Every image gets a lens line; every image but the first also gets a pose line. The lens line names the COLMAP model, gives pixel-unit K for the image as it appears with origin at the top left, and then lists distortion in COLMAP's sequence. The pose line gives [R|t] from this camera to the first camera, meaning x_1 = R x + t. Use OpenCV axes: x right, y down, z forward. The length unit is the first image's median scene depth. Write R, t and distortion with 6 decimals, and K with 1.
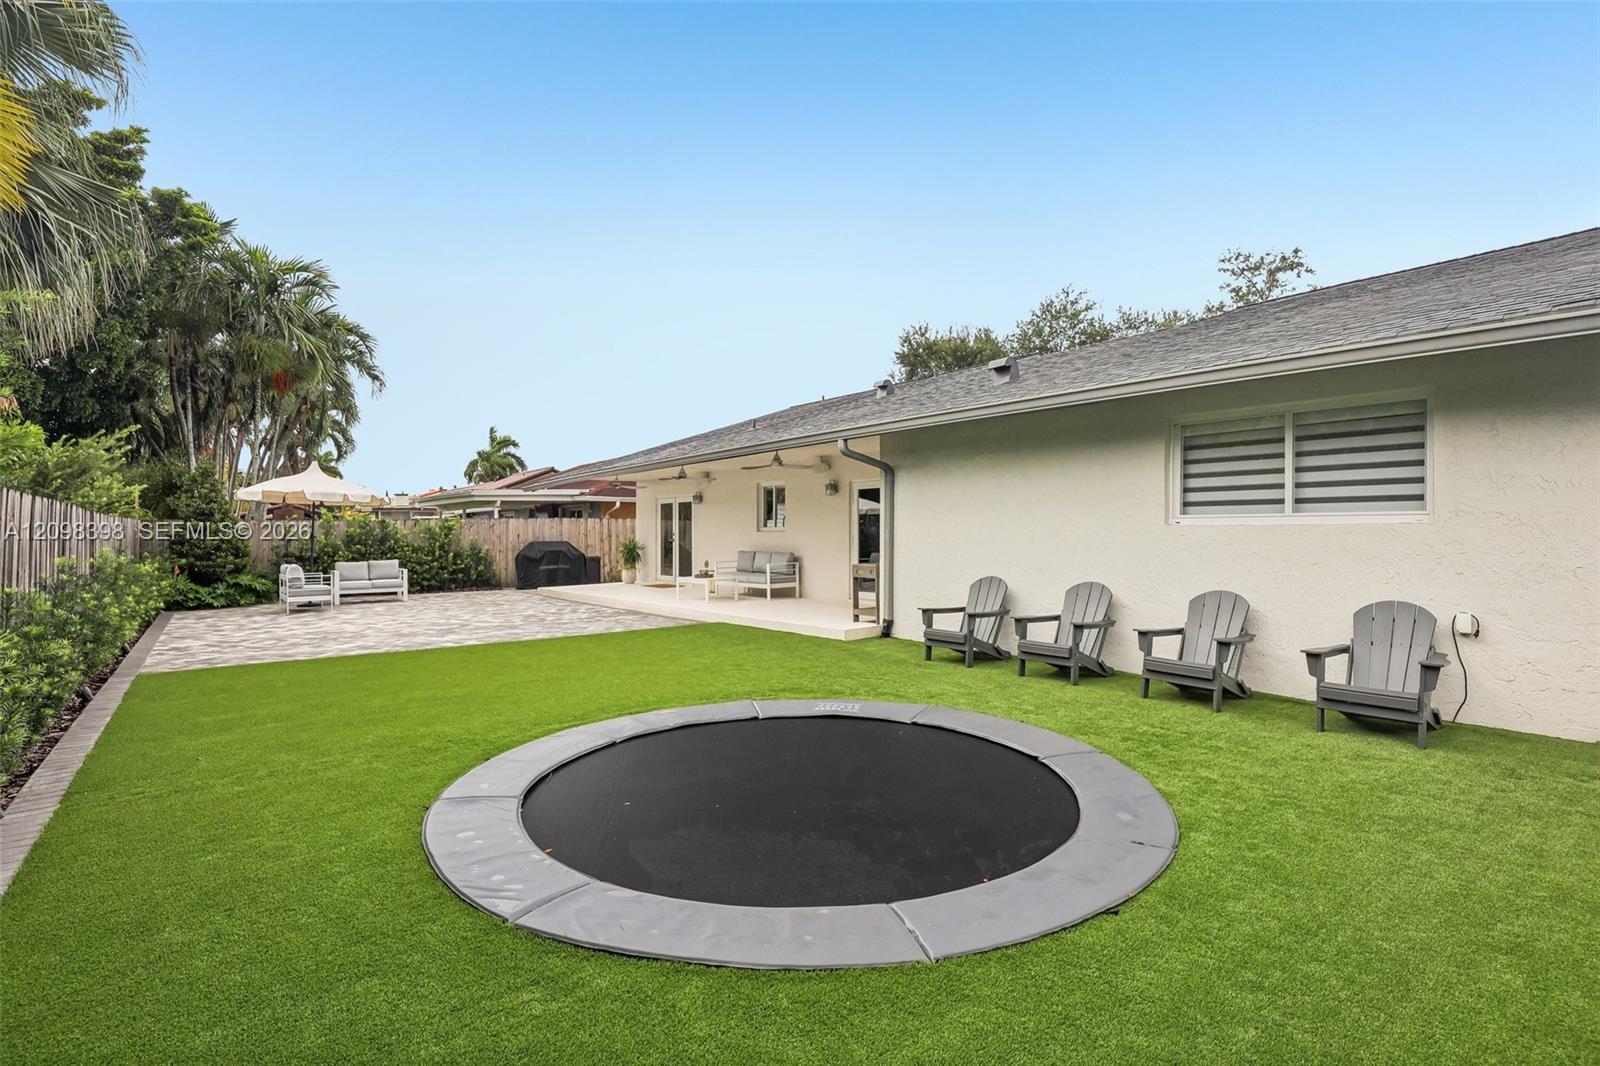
lens RADIAL K [[757.6, 0, 836.2], [0, 757.6, 550.3], [0, 0, 1]] dist [-0.002468, 0.001293]
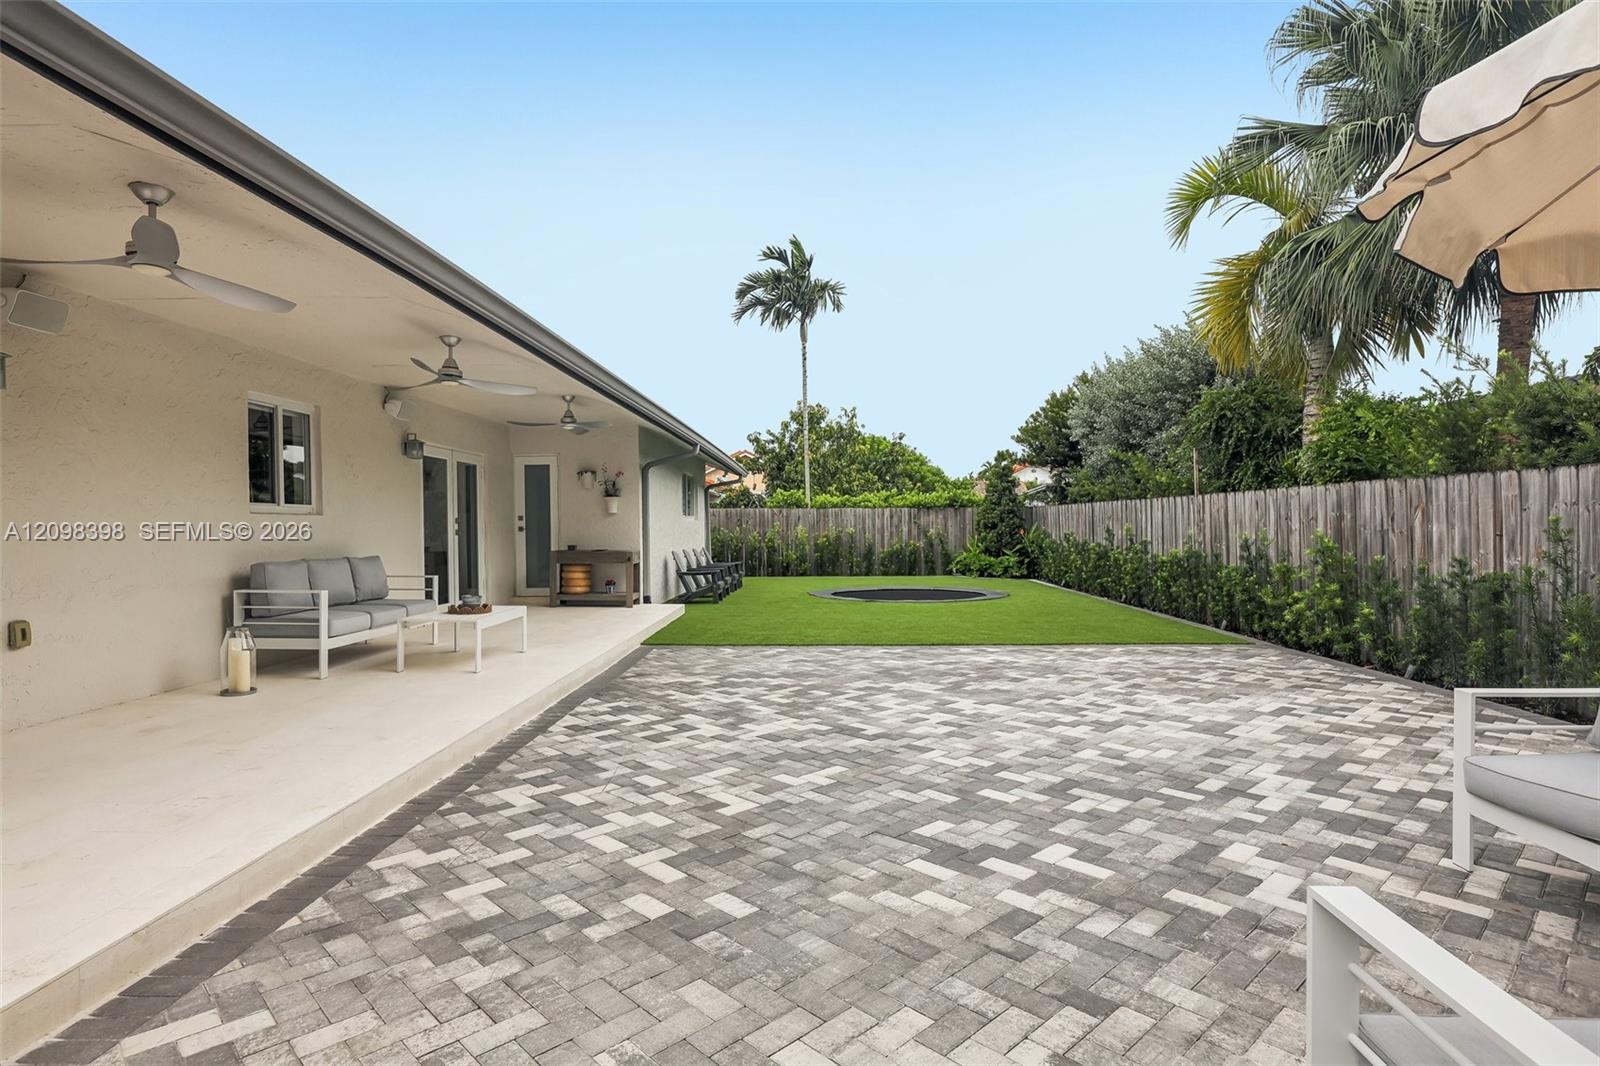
lens RADIAL K [[842.6, 0, 811.5], [0, 842.6, 539.1], [0, 0, 1]] dist [0.002740, -0.001827]
pose [[-0.757899, -0.002747, 0.652366, -0.616228], [0.021335, 0.999352, 0.028994, -0.017826], [-0.652023, 0.035892, -0.757349, 1.146042]]
